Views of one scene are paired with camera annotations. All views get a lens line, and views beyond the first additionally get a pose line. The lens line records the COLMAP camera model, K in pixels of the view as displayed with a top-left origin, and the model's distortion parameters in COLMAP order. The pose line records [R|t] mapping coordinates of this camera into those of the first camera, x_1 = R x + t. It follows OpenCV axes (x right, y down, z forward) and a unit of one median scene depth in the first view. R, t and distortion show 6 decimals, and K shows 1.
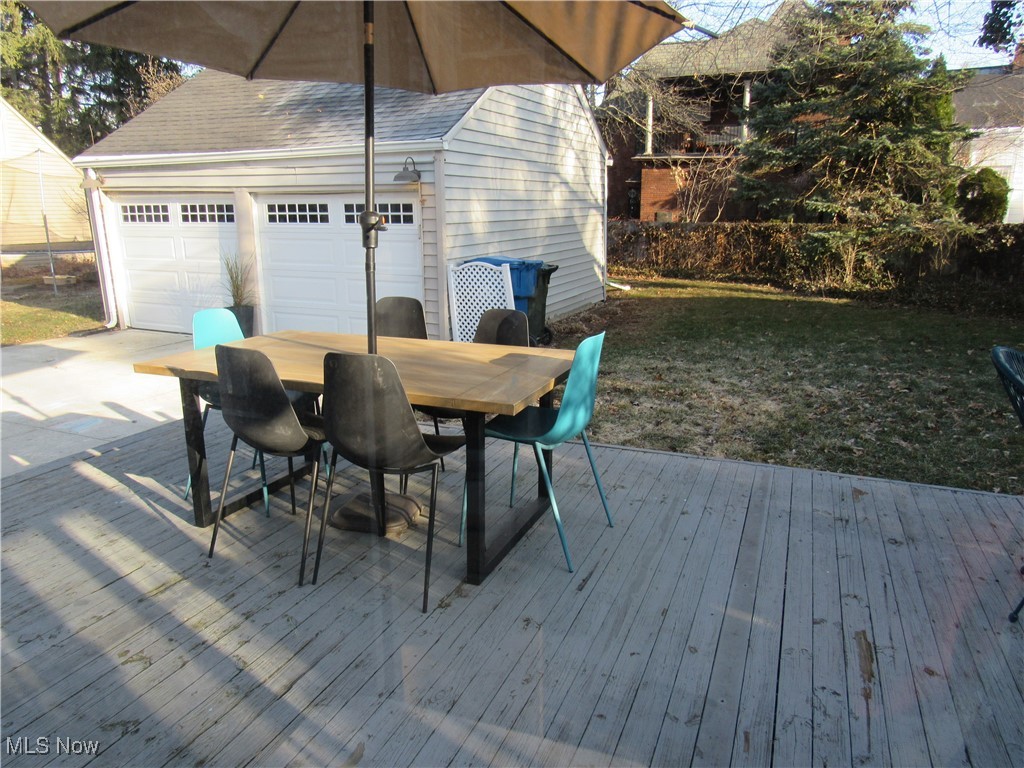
lens RADIAL K [[733.0, 0, 508.4], [0, 733.0, 366.8], [0, 0, 1]] dist [-0.033240, 0.015909]
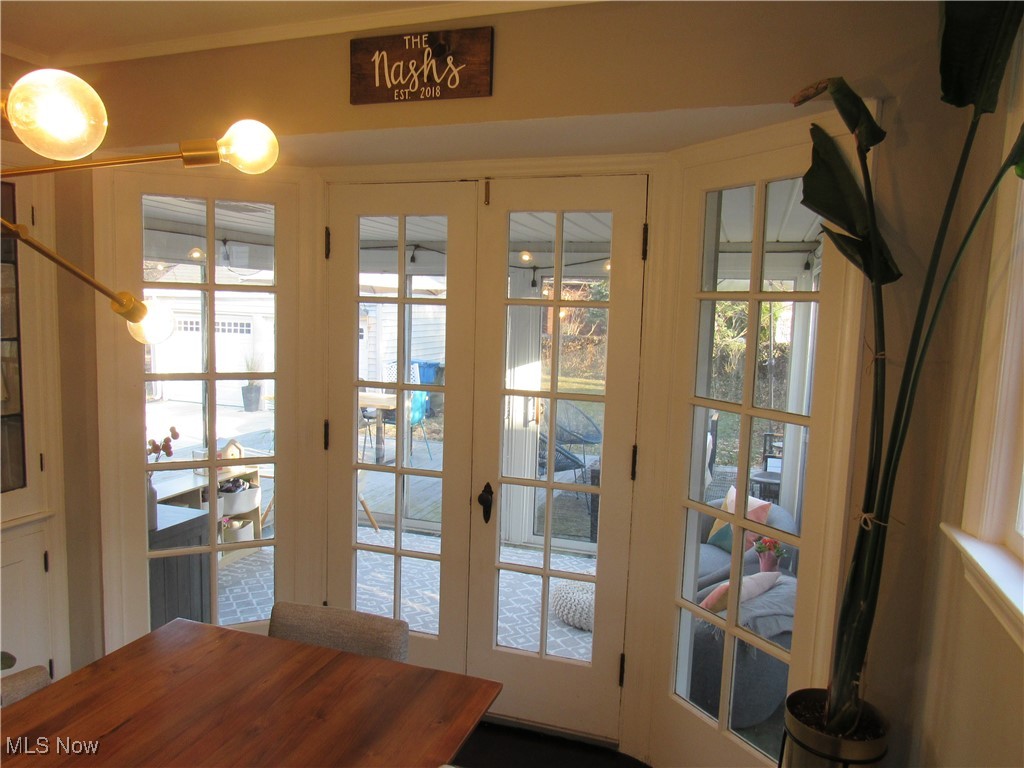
lens RADIAL K [[733.0, 0, 510.1], [0, 733.0, 381.7], [0, 0, 1]] dist [-0.033240, 0.015909]
pose [[0.997365, 0.019292, 0.069937, 0.089341], [-0.011219, 0.993412, -0.114045, 0.089250], [-0.071677, 0.112960, 0.991011, -0.667738]]
